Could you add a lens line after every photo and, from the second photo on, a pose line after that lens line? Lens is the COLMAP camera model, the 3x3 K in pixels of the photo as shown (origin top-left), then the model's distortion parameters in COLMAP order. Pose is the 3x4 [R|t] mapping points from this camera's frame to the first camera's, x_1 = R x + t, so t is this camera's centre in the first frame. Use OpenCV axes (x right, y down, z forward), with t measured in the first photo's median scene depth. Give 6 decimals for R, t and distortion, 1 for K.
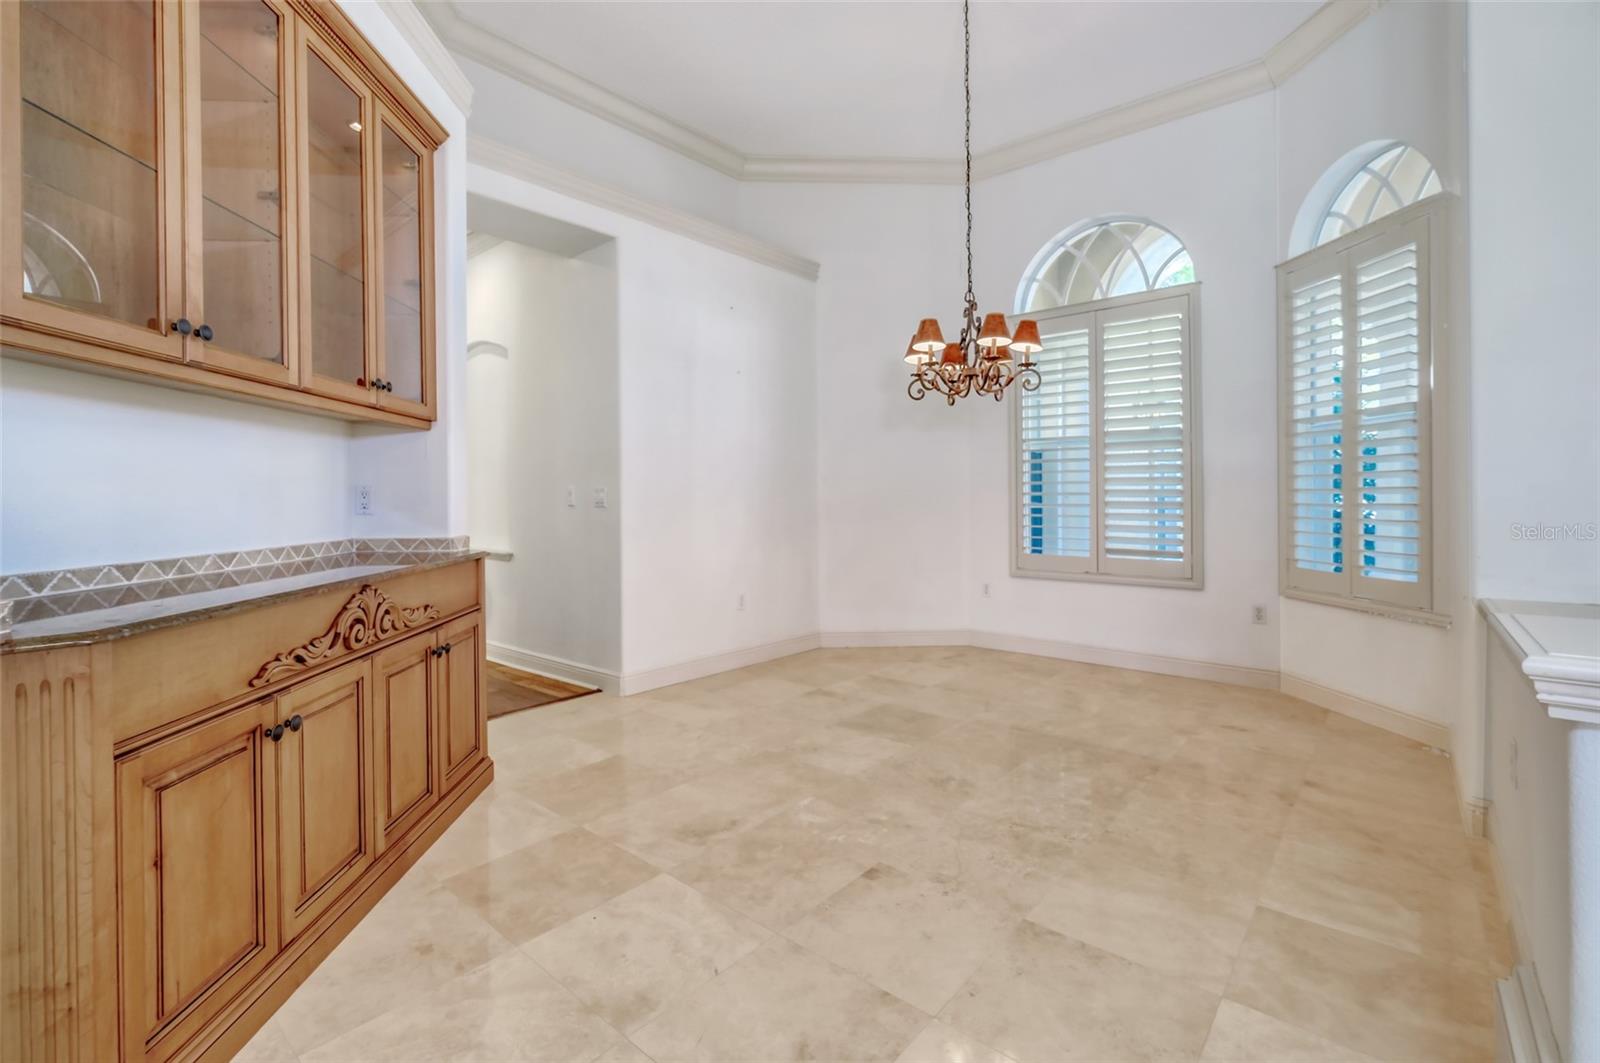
lens RADIAL K [[711.1, 0, 802.8], [0, 711.1, 510.6], [0, 0, 1]] dist [-0.004336, -0.000420]
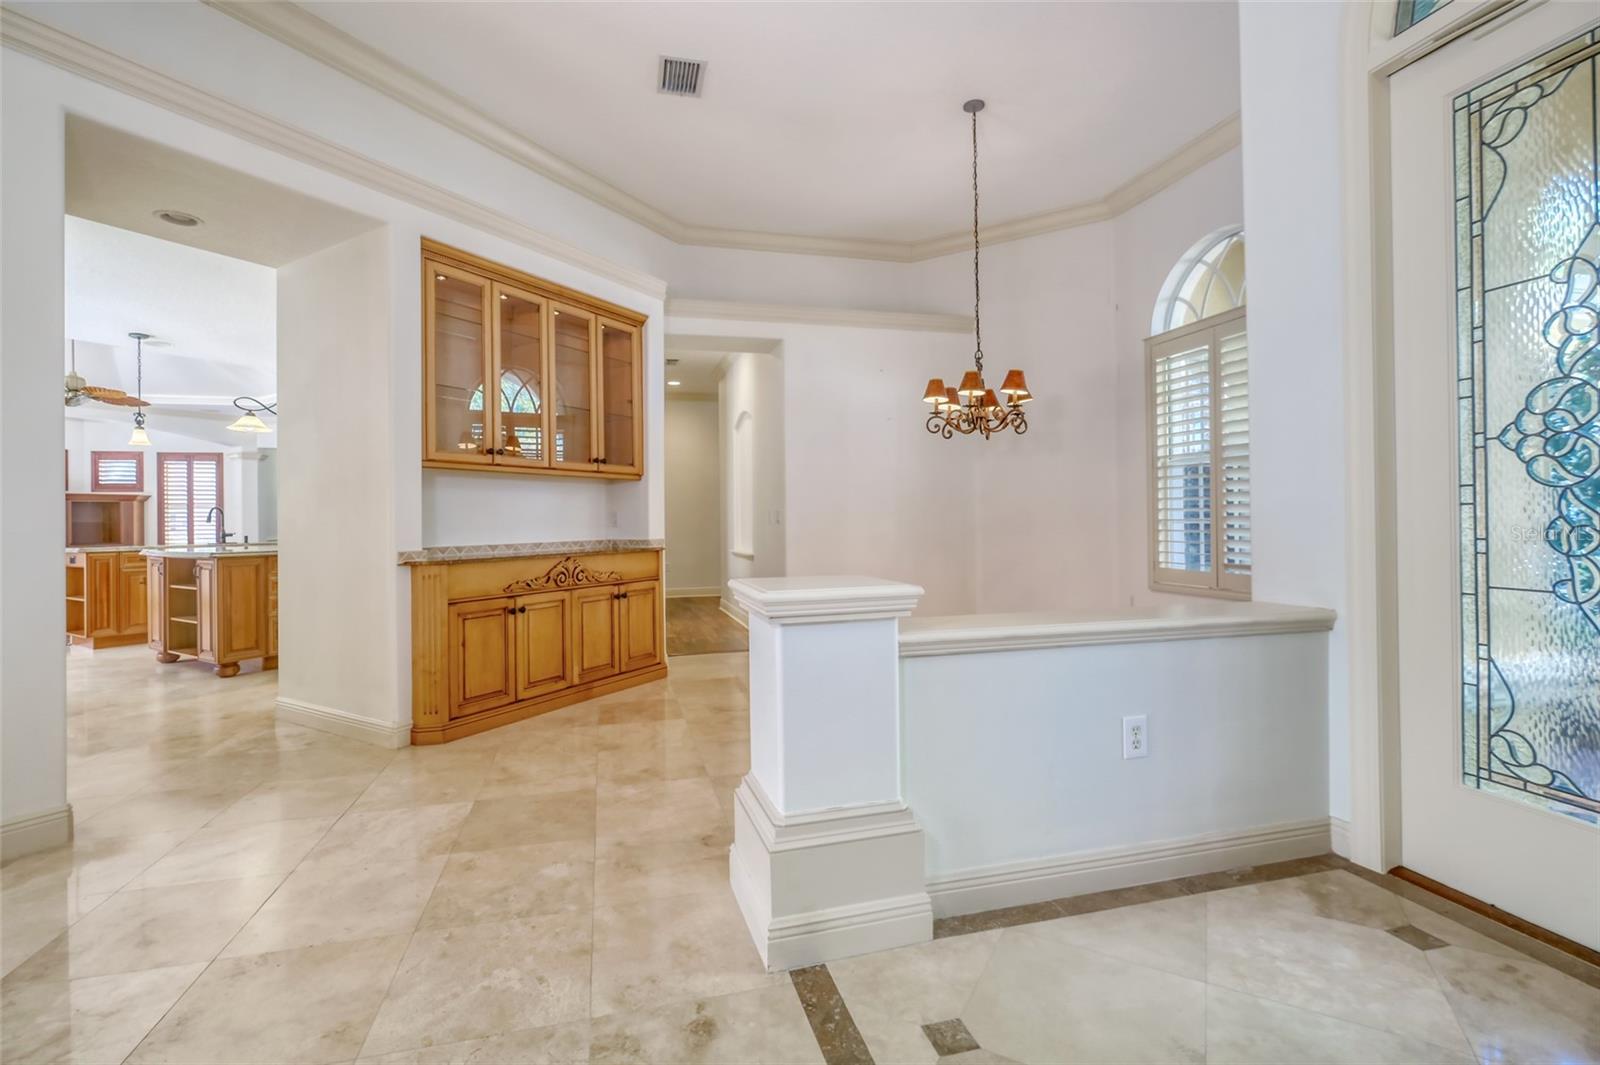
lens RADIAL K [[722.7, 0, 800.0], [0, 722.7, 532.5], [0, 0, 1]] dist [0.000516, -0.000028]
pose [[0.818228, 0.002571, -0.574888, 1.218033], [-0.002397, 0.999997, 0.001061, 0.024261], [0.574889, 0.000510, 0.818232, -0.395373]]
